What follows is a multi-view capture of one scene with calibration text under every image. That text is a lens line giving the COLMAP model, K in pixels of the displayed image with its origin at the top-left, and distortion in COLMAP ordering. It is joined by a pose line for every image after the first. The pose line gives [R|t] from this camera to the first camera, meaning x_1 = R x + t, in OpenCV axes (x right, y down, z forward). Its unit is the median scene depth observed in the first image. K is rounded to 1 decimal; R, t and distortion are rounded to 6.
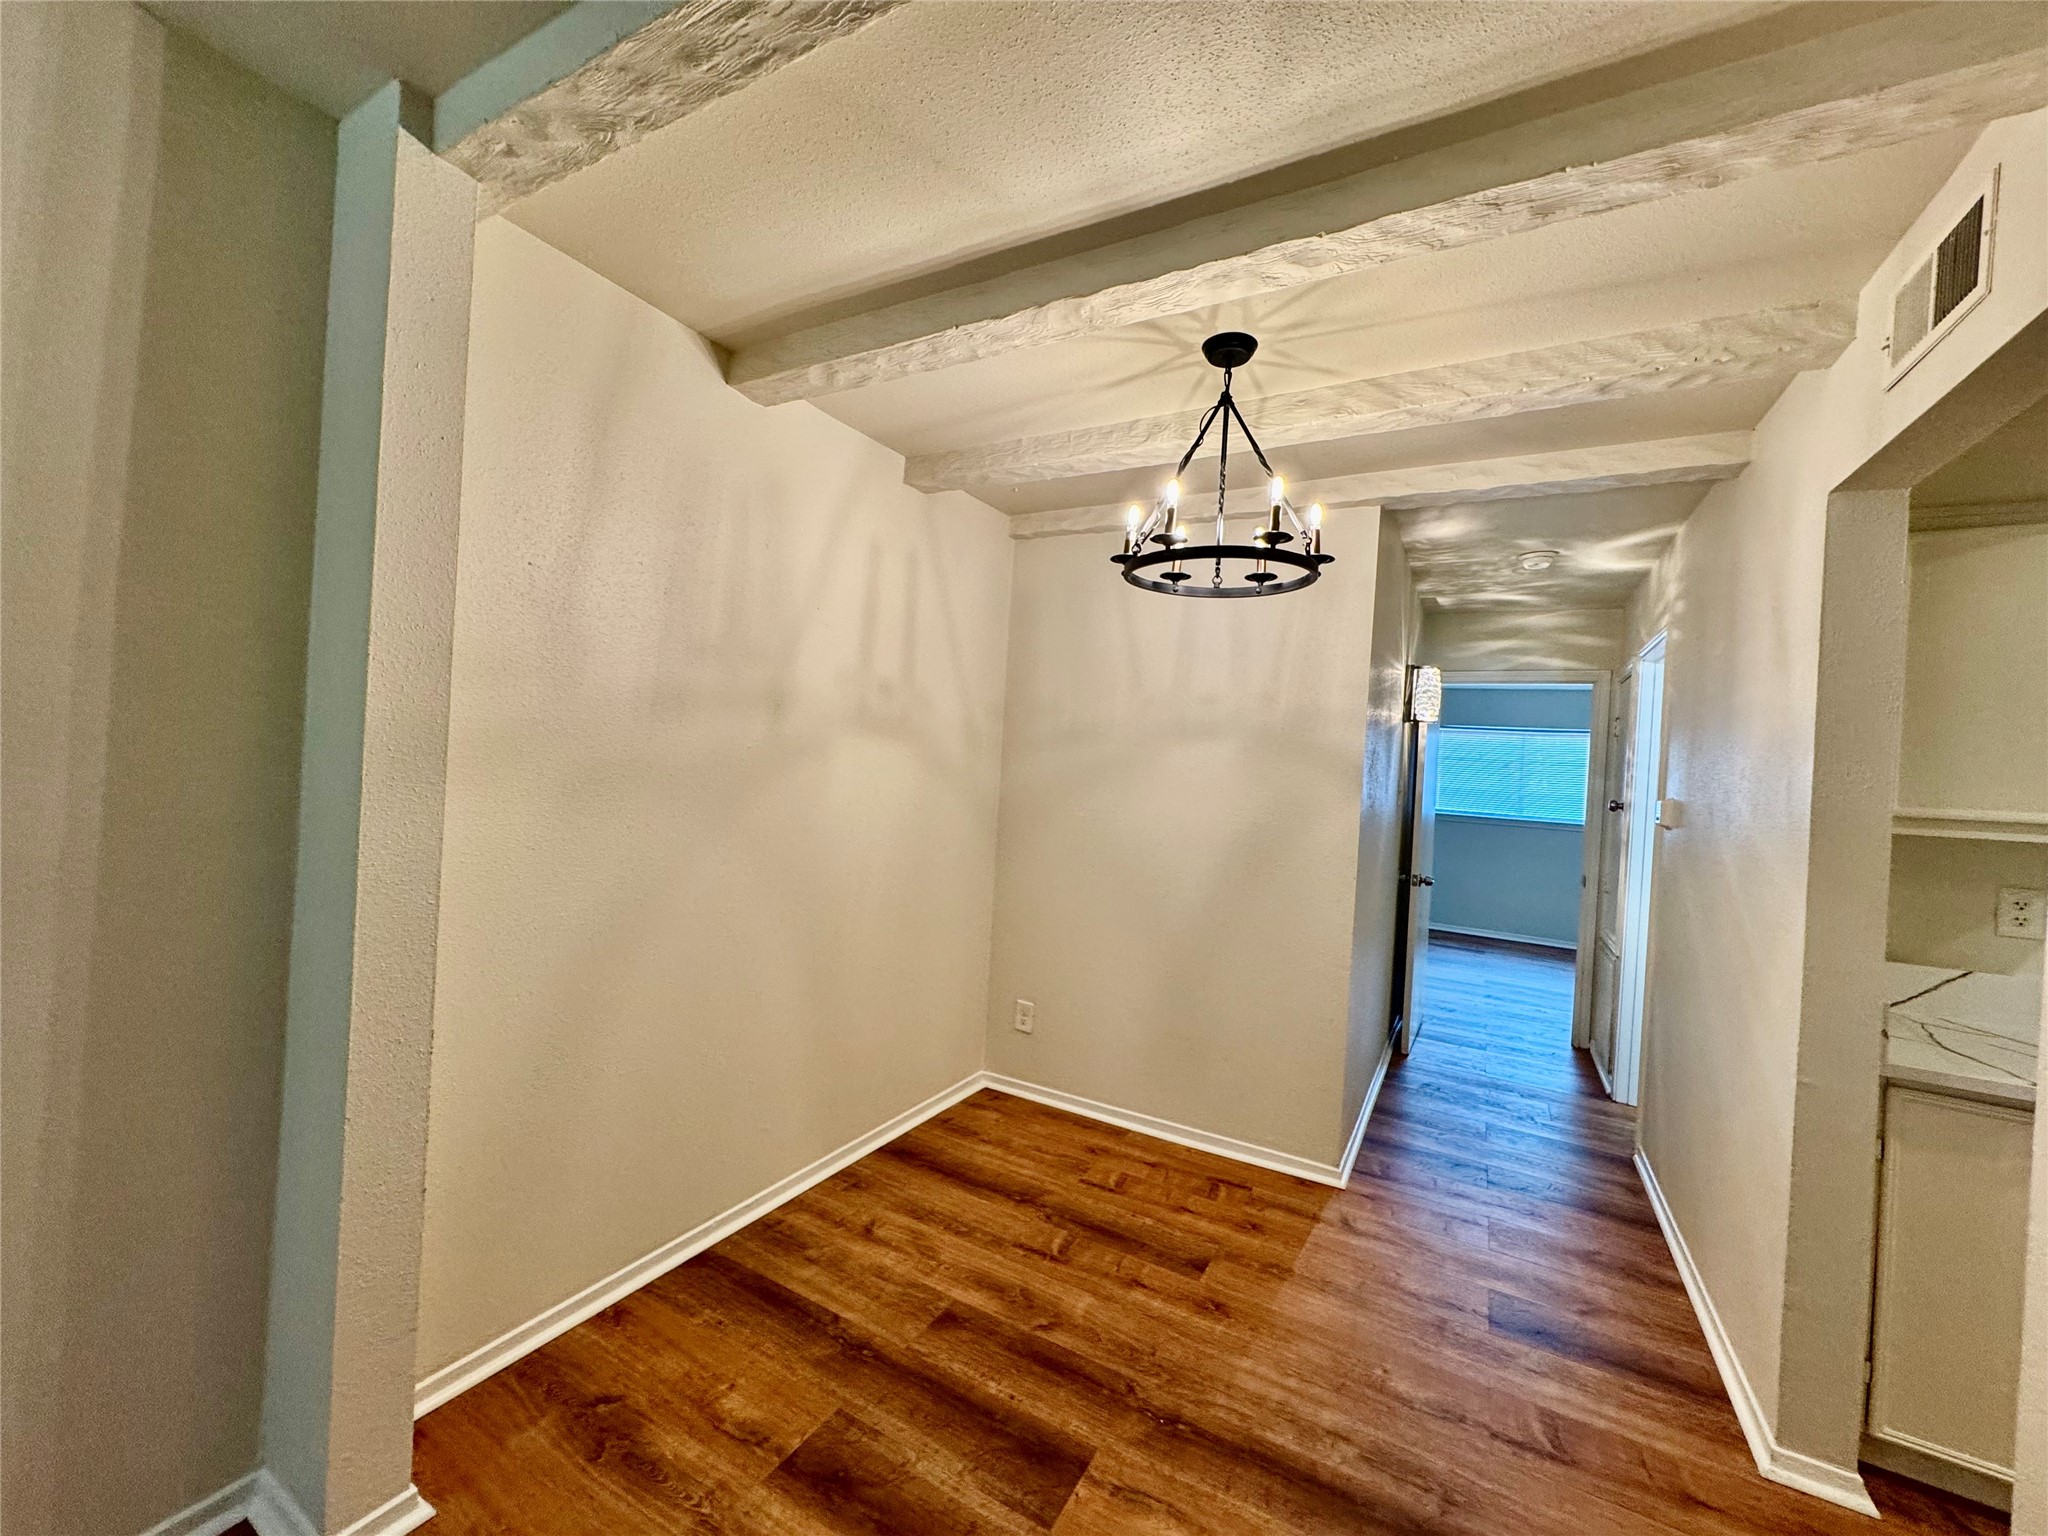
lens RADIAL K [[815.6, 0, 1018.5], [0, 815.6, 762.2], [0, 0, 1]] dist [-0.001566, 0.000201]
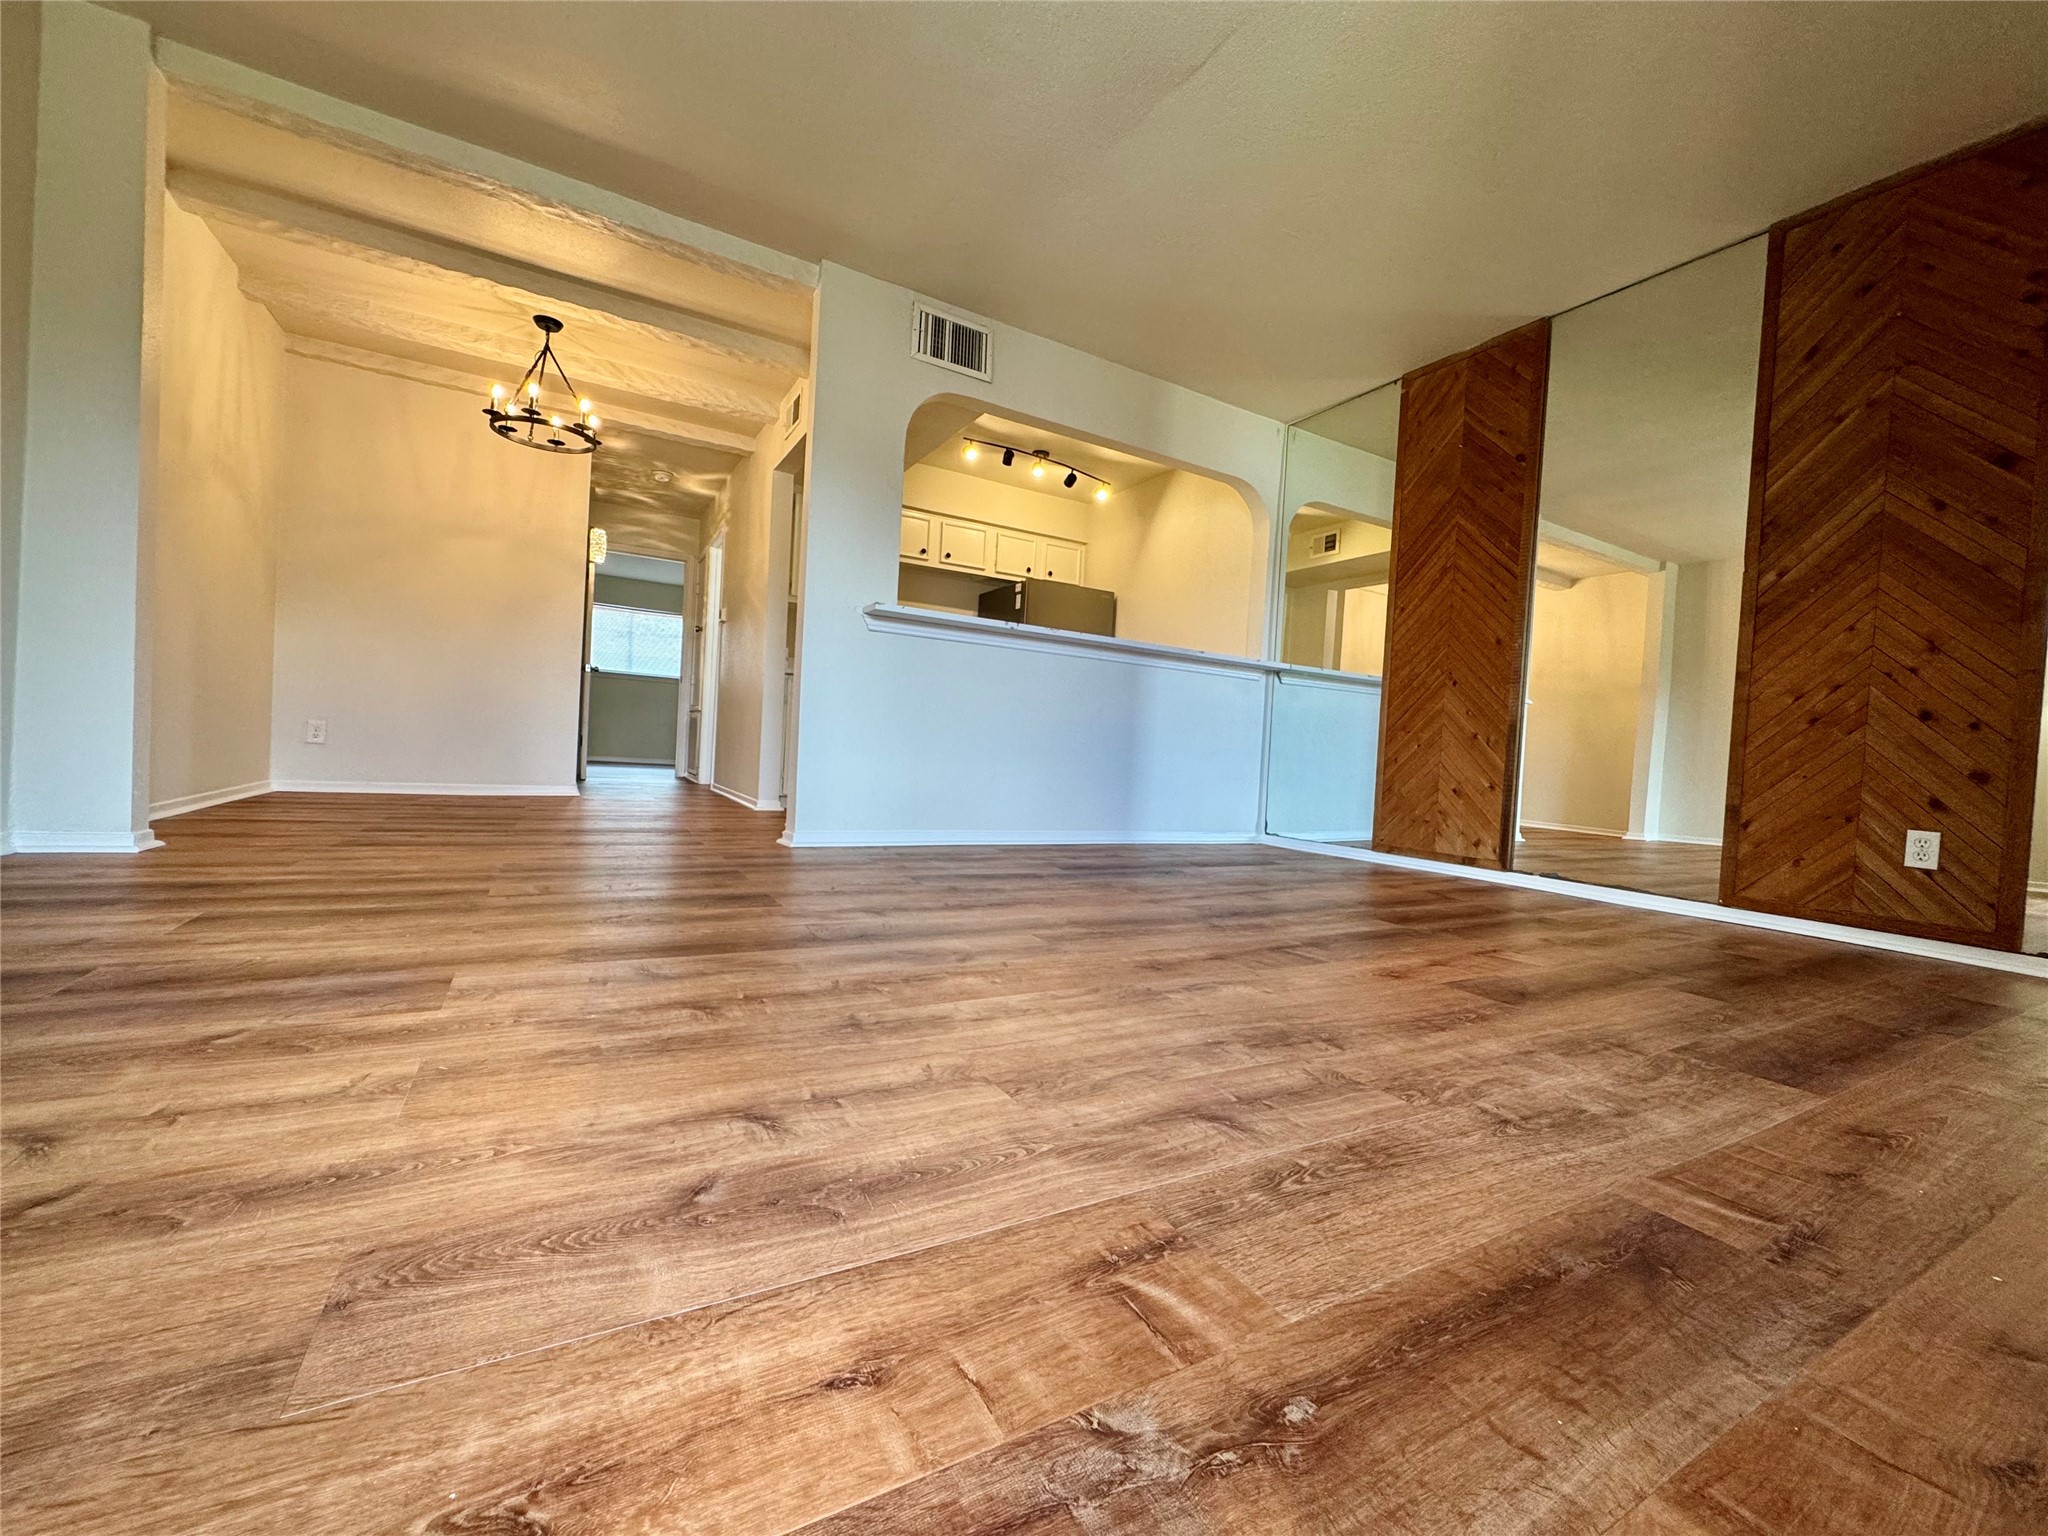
lens RADIAL K [[815.6, 0, 1018.5], [0, 815.6, 762.2], [0, 0, 1]] dist [-0.001566, 0.000201]
pose [[0.515729, -0.046916, 0.855466, -0.621859], [-0.029774, 0.996915, 0.072623, 0.269466], [-0.856234, -0.062924, 0.512741, -0.746766]]
